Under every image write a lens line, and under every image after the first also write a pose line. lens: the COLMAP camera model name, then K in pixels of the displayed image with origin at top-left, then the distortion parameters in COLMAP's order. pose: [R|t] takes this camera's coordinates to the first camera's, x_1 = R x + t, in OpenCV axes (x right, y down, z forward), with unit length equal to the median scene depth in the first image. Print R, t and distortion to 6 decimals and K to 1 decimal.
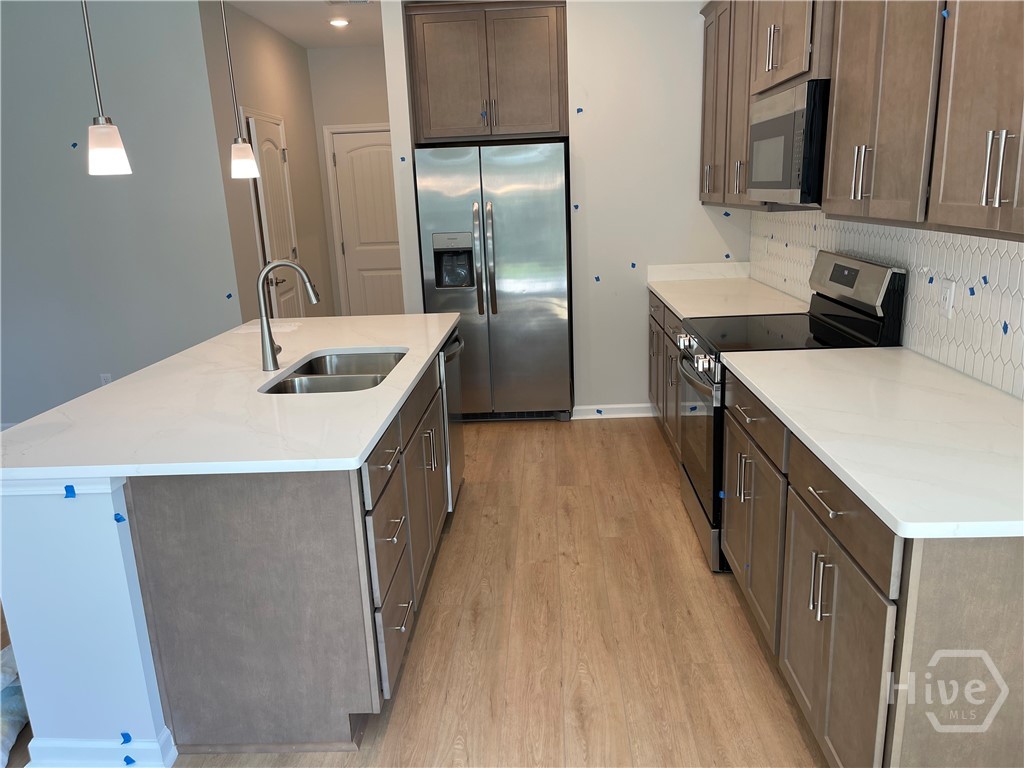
lens RADIAL K [[775.7, 0, 513.1], [0, 775.7, 389.7], [0, 0, 1]] dist [0.086987, -0.109428]
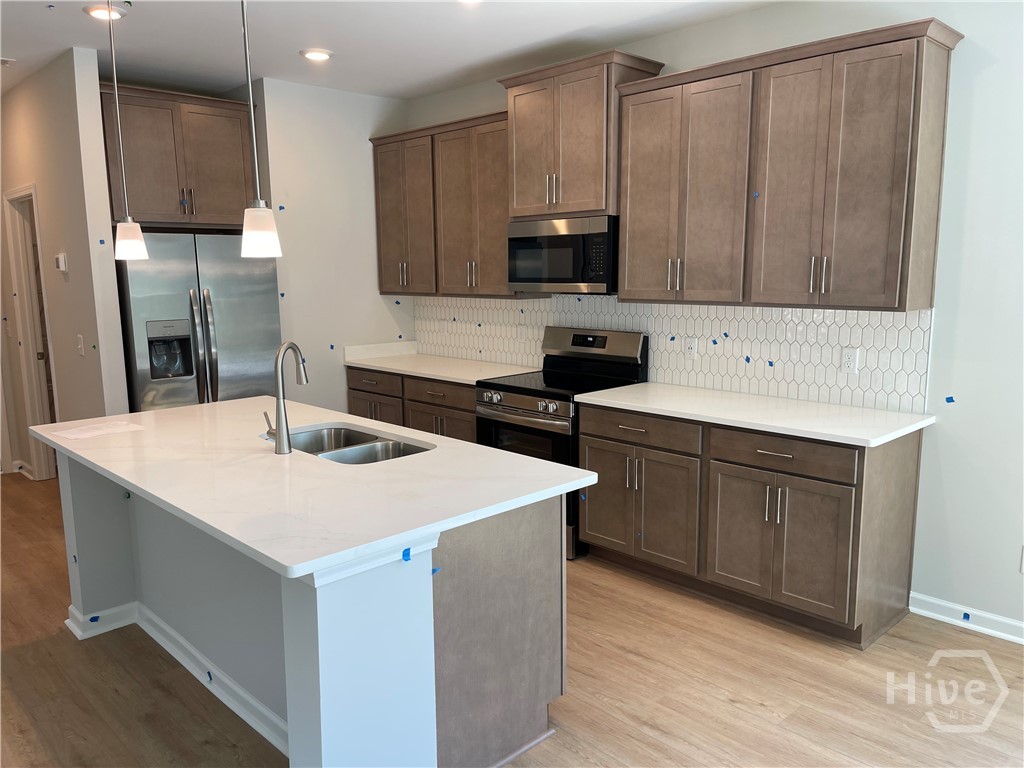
lens RADIAL K [[775.7, 0, 513.1], [0, 775.7, 389.7], [0, 0, 1]] dist [0.086987, -0.109428]
pose [[0.691787, -0.081470, 0.717491, -0.887533], [0.163953, 0.985386, -0.046190, -0.012071], [-0.703243, 0.149589, 0.695034, 0.110286]]
